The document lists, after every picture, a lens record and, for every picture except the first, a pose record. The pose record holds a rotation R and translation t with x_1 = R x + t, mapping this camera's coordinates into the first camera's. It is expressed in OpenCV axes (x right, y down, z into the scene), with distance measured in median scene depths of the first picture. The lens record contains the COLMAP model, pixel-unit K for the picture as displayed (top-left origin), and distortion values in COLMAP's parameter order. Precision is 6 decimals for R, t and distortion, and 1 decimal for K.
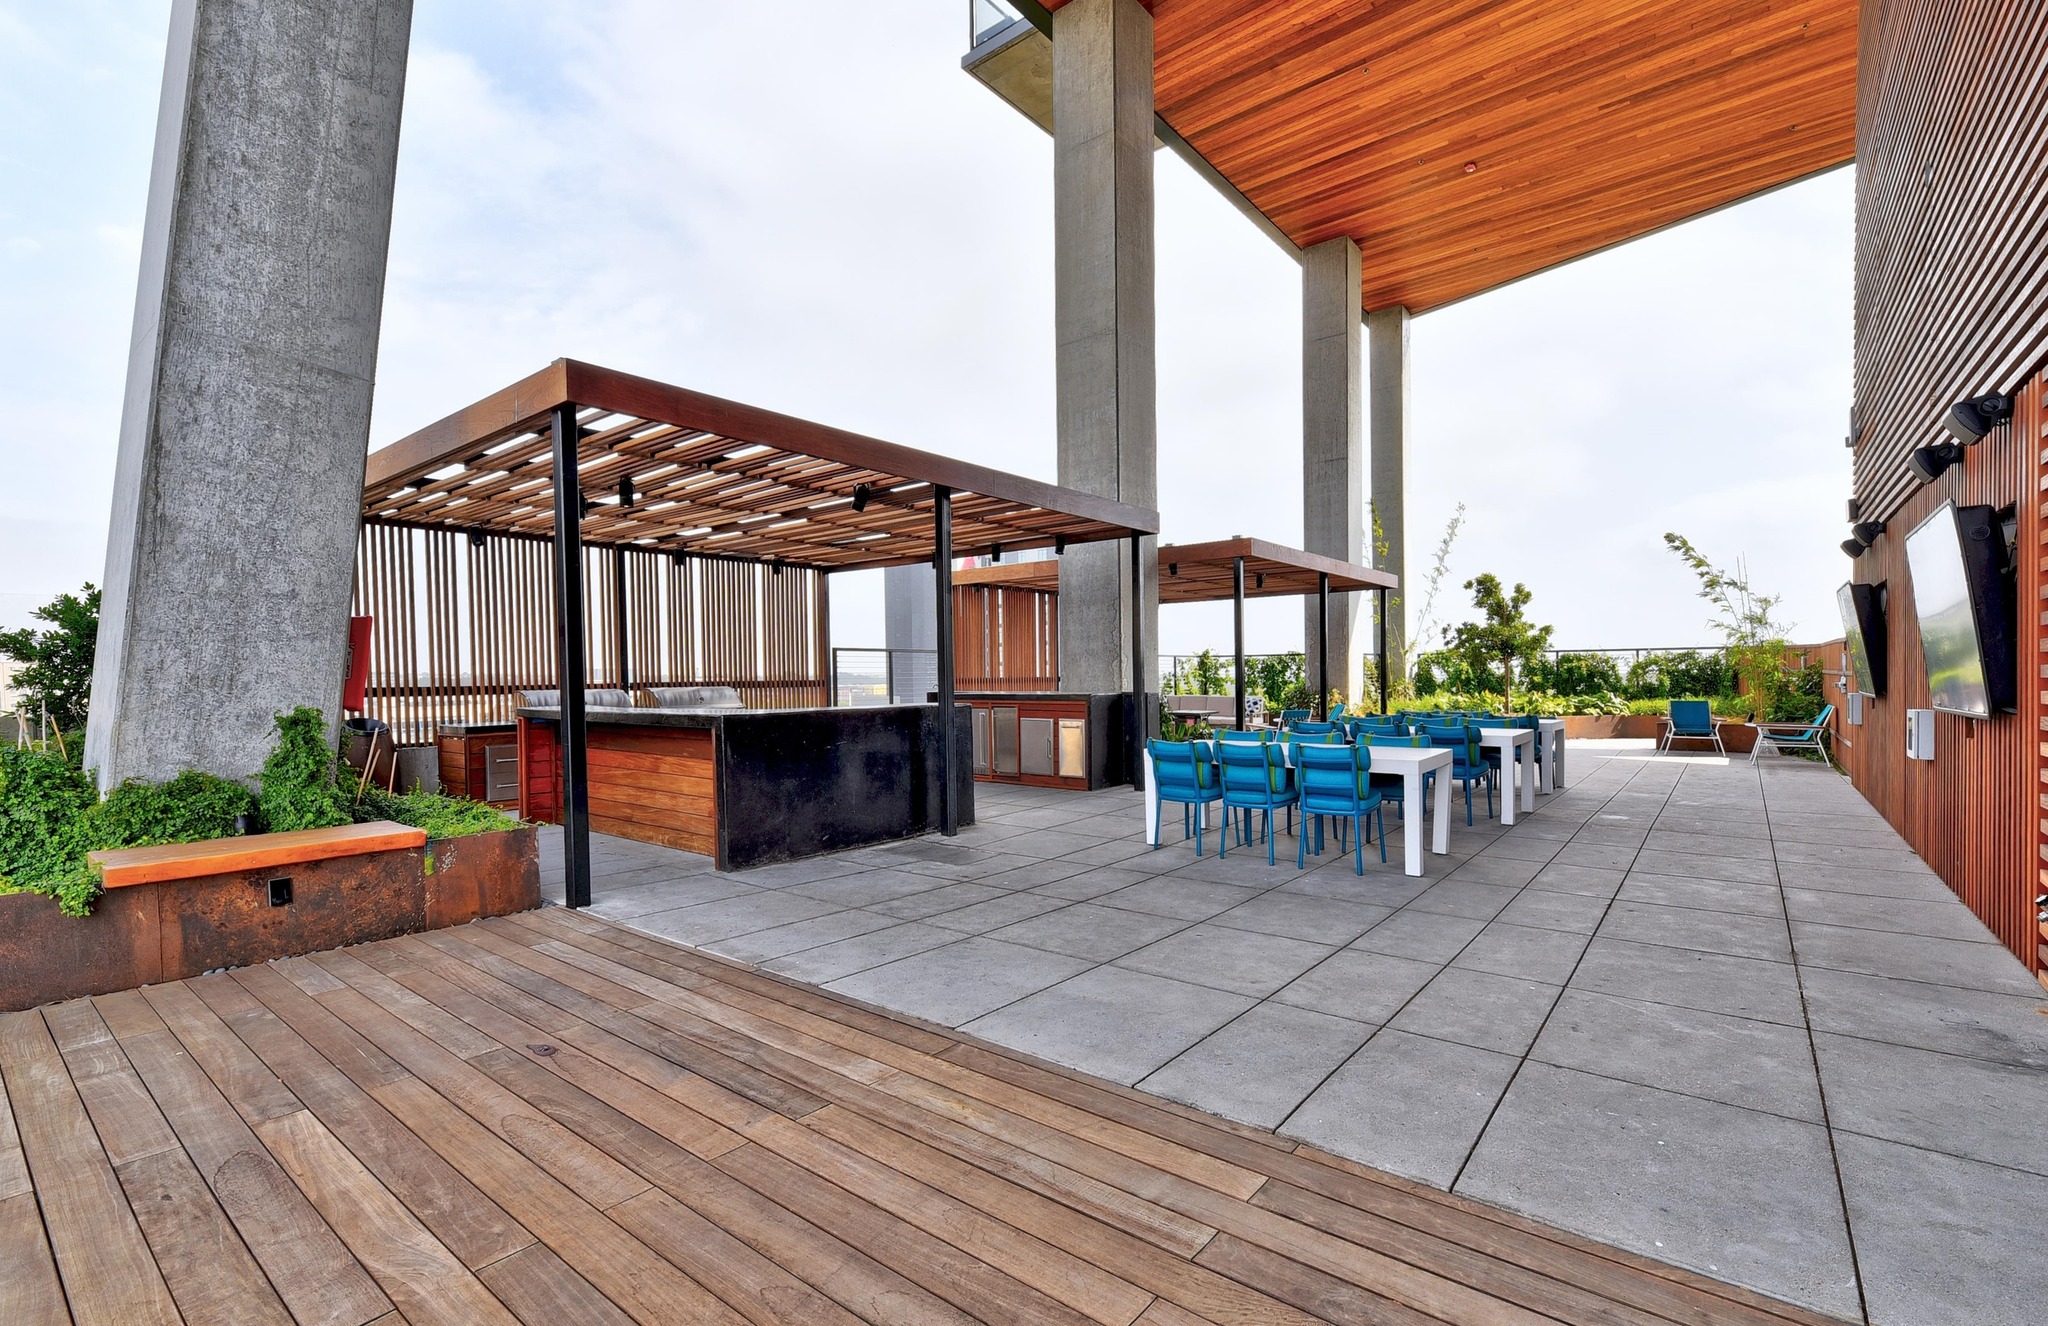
lens RADIAL K [[900.1, 0, 1024.0], [0, 900.1, 663.0], [0, 0, 1]] dist [0.000919, 0.000131]
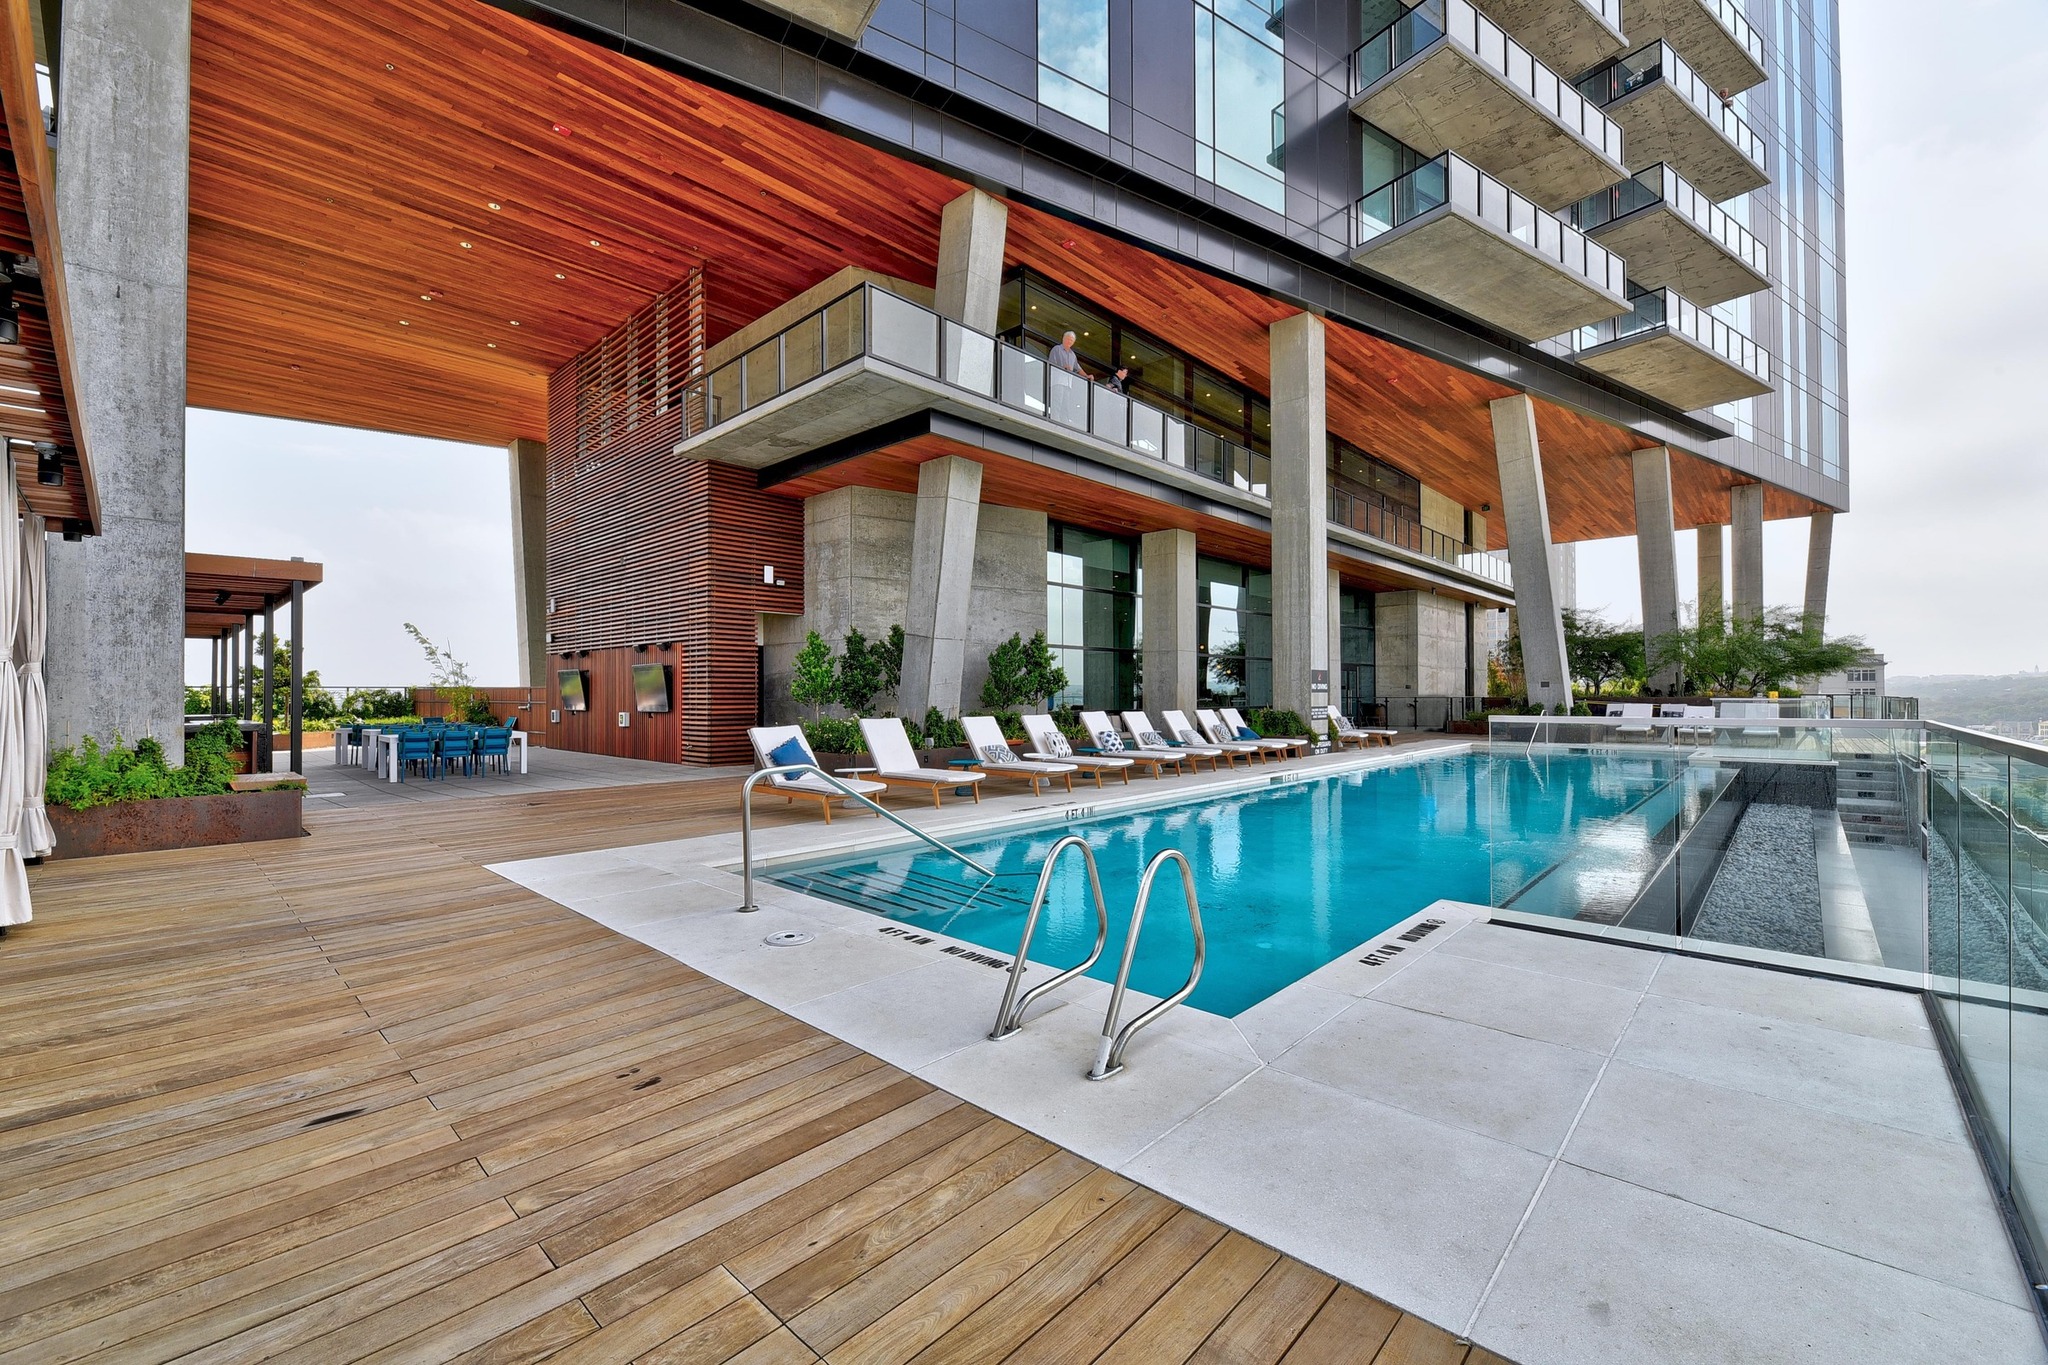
lens RADIAL K [[824.1, 0, 1024.0], [0, 824.1, 682.5], [0, 0, 1]] dist [0.027040, -0.008204]
pose [[0.078322, 0.027305, 0.996554, -0.758160], [-0.001897, 0.999627, -0.027240, 0.014966], [-0.996926, 0.000243, 0.078345, -0.316462]]
